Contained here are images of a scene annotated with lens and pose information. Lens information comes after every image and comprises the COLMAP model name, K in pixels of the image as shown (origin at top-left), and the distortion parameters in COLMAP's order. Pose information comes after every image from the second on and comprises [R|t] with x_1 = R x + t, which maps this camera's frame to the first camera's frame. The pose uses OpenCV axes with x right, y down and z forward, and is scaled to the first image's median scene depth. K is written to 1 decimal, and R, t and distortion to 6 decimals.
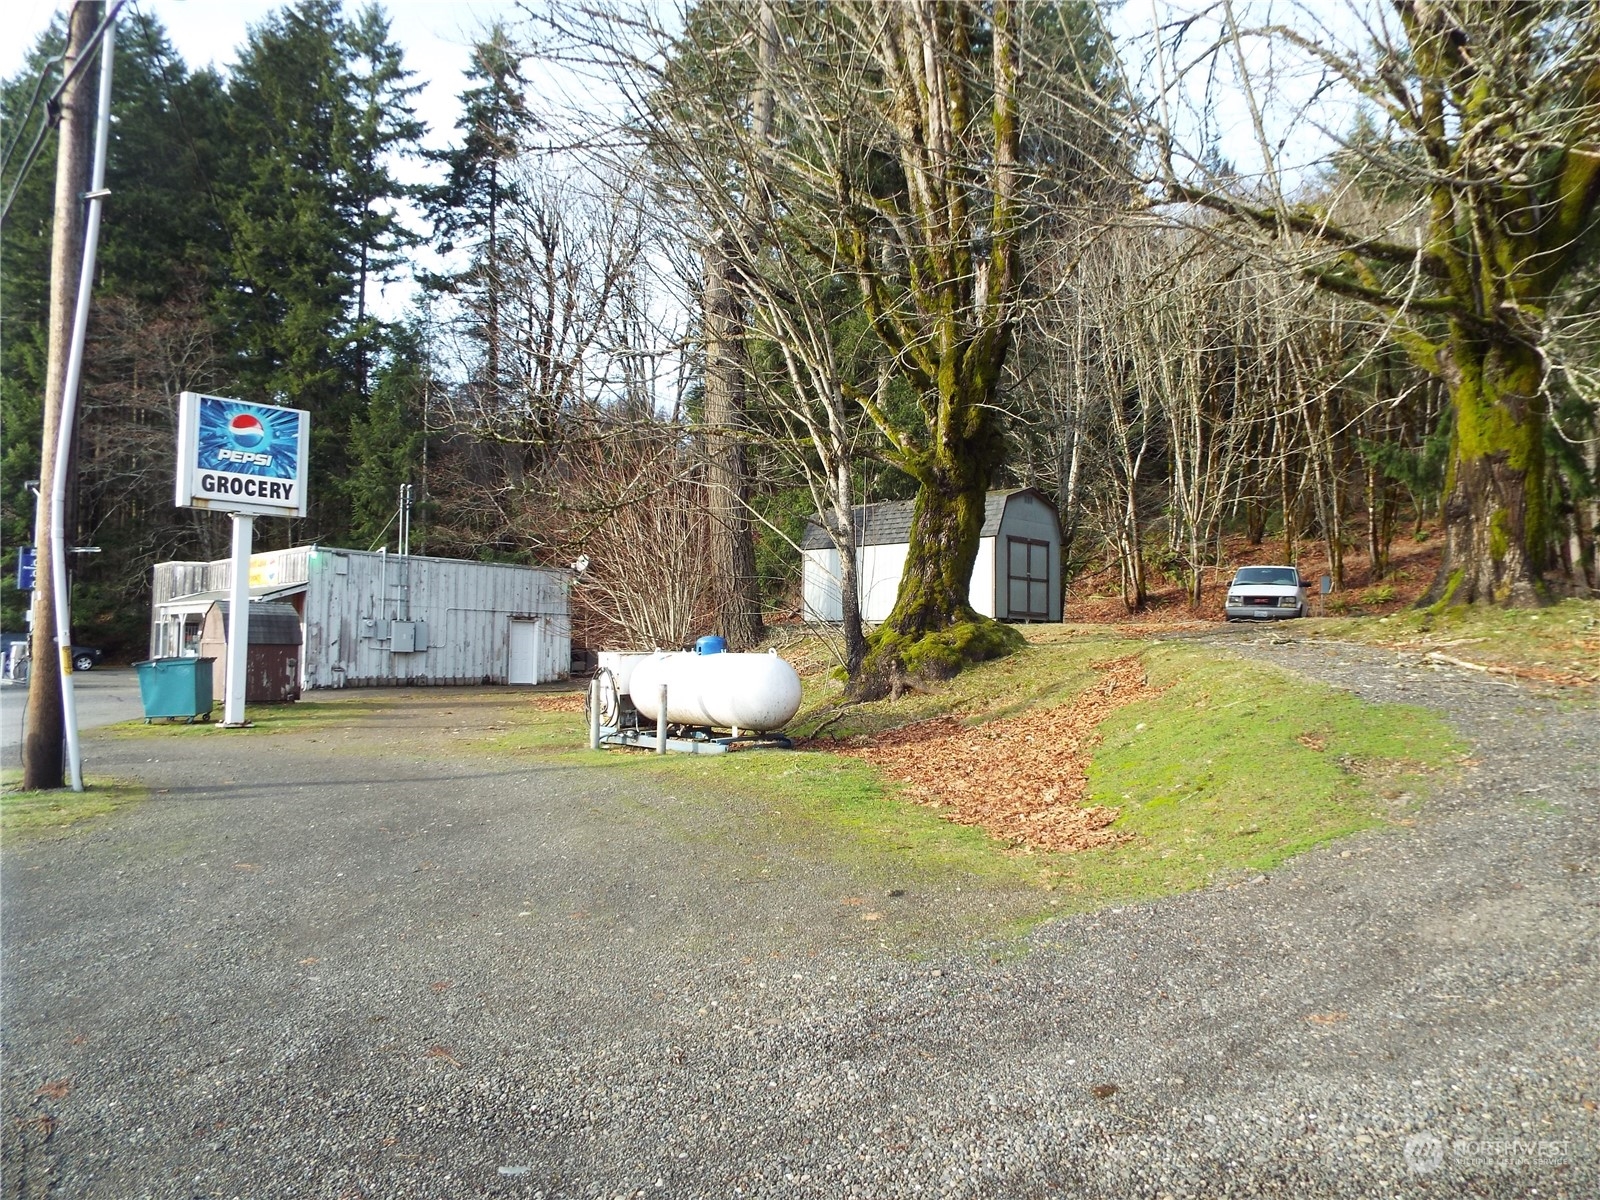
lens RADIAL K [[1166.1, 0, 800.0], [0, 1166.1, 600.0], [0, 0, 1]] dist [0.002543, 0.000134]
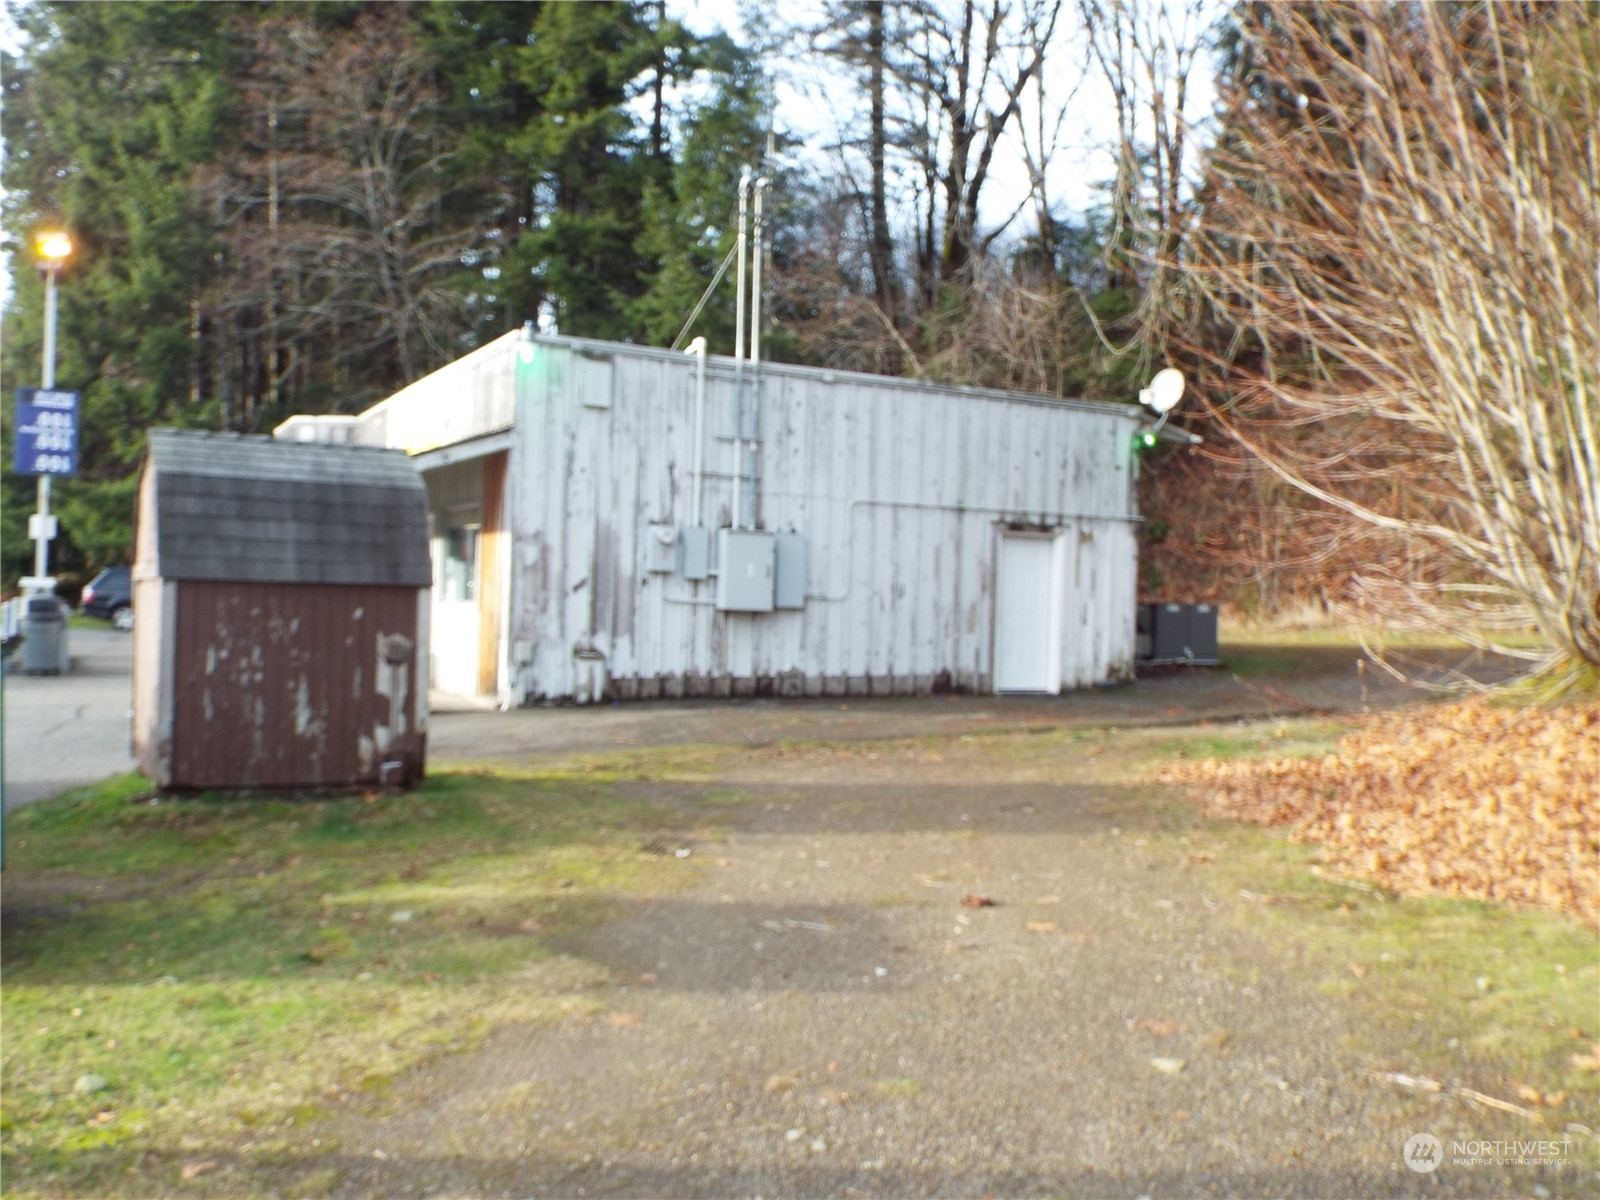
lens RADIAL K [[1494.0, 0, 800.0], [0, 1494.0, 600.0], [0, 0, 1]] dist [-0.002552, 0.000399]
pose [[0.962069, 0.010137, -0.272617, -0.186952], [0.001161, 0.999148, 0.041246, 0.020552], [0.272803, -0.039998, 0.961238, 0.524191]]
